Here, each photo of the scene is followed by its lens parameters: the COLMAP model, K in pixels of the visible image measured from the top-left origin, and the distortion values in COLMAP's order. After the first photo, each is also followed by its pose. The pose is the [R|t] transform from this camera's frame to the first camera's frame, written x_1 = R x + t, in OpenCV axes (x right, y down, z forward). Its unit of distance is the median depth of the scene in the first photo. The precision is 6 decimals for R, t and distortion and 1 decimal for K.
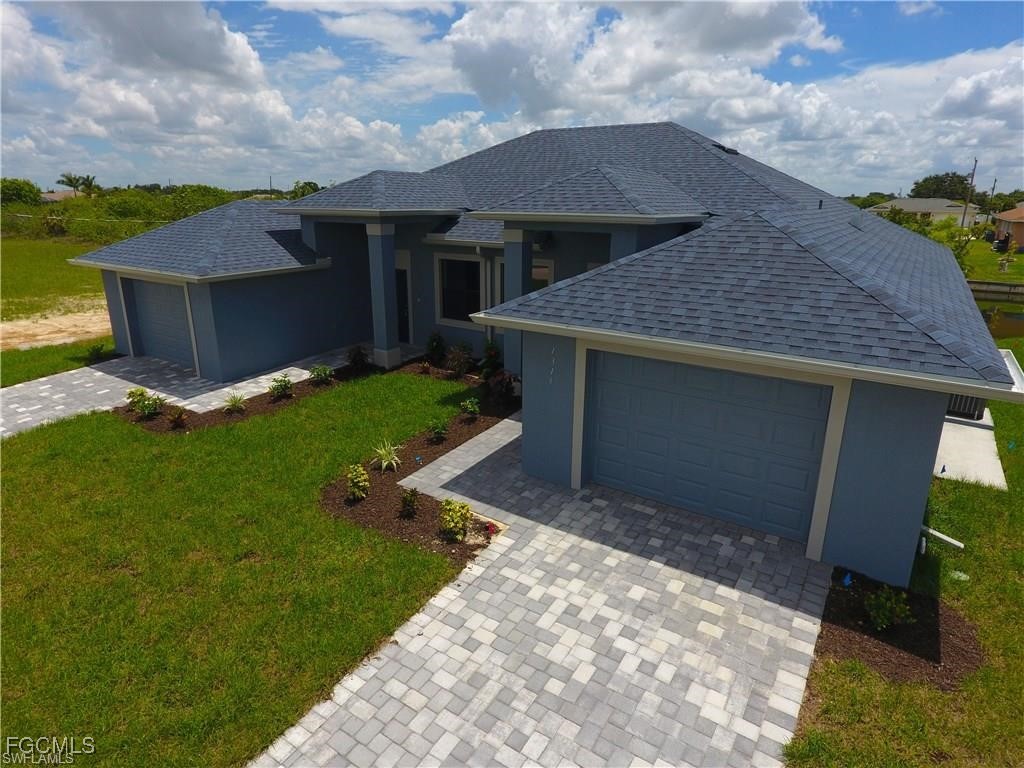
lens RADIAL K [[596.8, 0, 508.7], [0, 596.8, 377.4], [0, 0, 1]] dist [-0.001774, -0.003352]
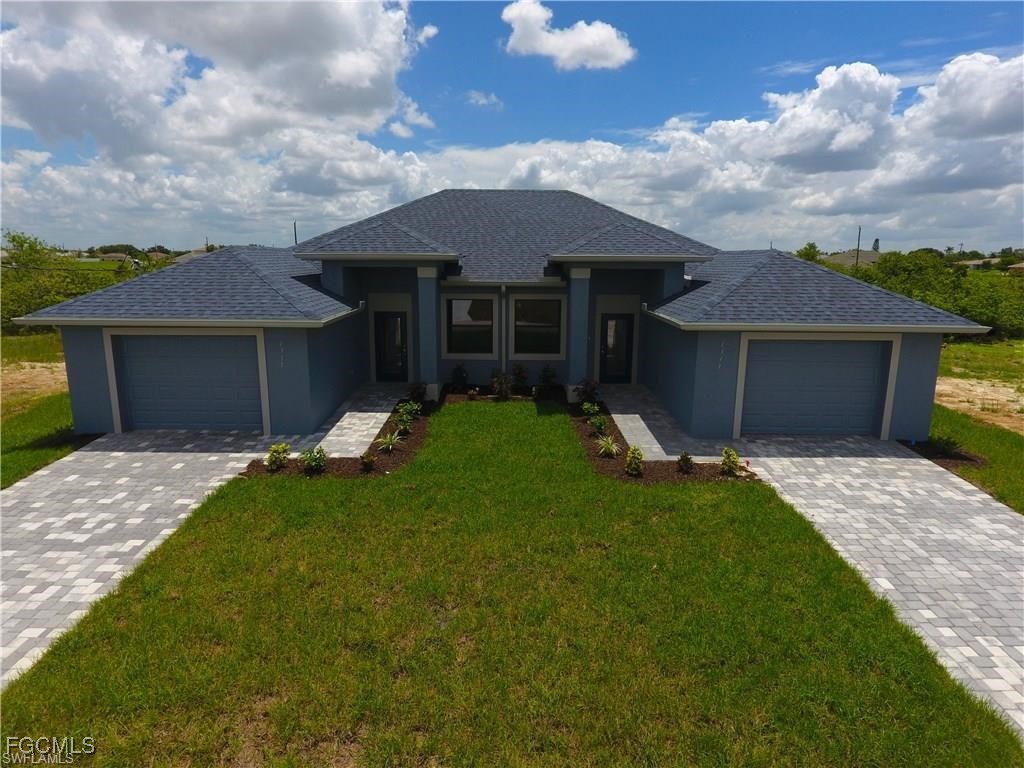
lens RADIAL K [[596.8, 0, 508.7], [0, 596.8, 377.4], [0, 0, 1]] dist [-0.001774, -0.003352]
pose [[0.833472, -0.110386, 0.541423, -1.316113], [0.156439, 0.986893, -0.039616, 0.012297], [-0.529953, 0.117719, 0.839816, 0.062754]]
